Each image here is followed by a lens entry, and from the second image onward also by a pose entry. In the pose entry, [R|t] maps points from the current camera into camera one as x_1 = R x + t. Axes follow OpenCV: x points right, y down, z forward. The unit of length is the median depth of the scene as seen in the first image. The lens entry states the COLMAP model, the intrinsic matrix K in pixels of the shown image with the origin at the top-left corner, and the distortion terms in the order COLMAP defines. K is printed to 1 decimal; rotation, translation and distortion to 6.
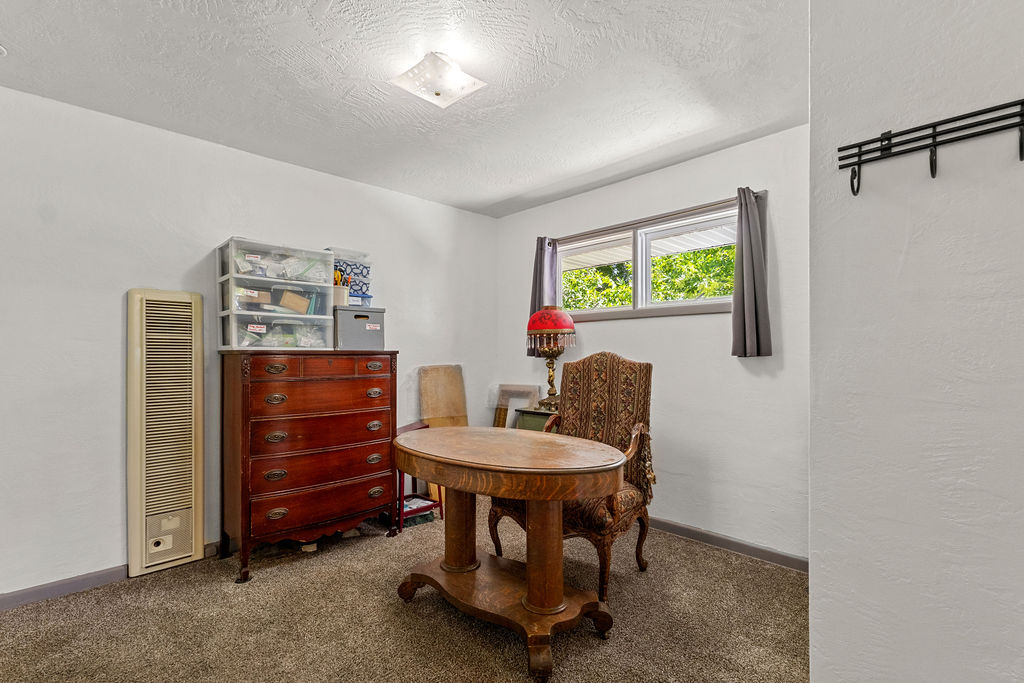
lens RADIAL K [[474.4, 0, 509.6], [0, 474.4, 355.7], [0, 0, 1]] dist [0.003713, 0.001503]
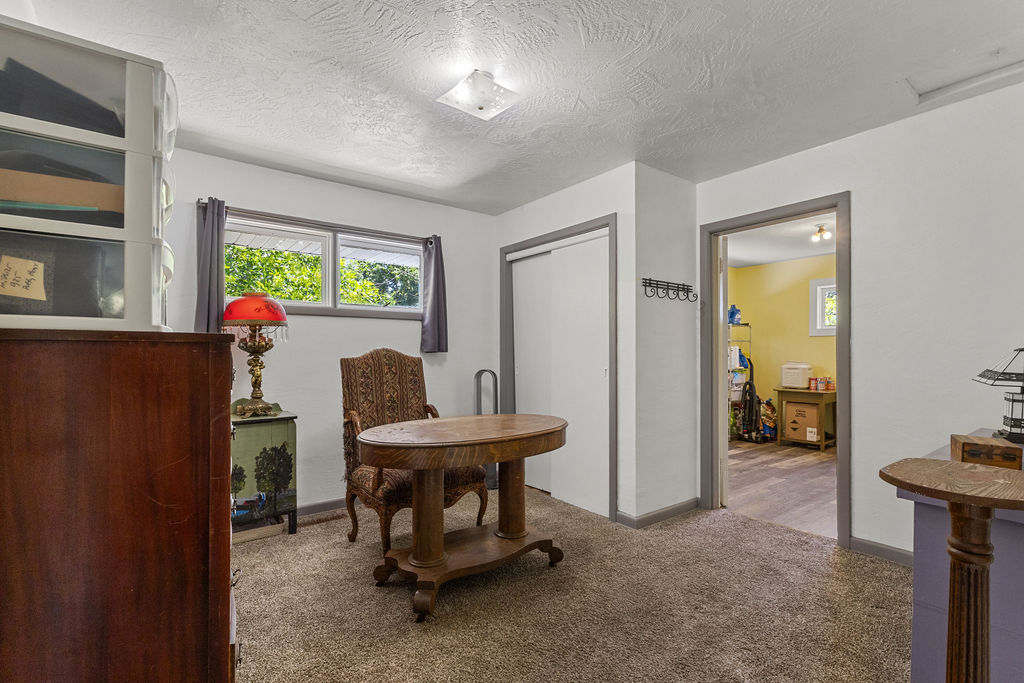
lens RADIAL K [[474.0, 0, 509.6], [0, 474.0, 350.2], [0, 0, 1]] dist [0.005094, 0.000638]
pose [[0.108371, 0.006881, 0.994087, -0.880966], [0.000155, 0.999976, -0.006938, 0.005142], [-0.994110, 0.000906, 0.108368, 0.593684]]
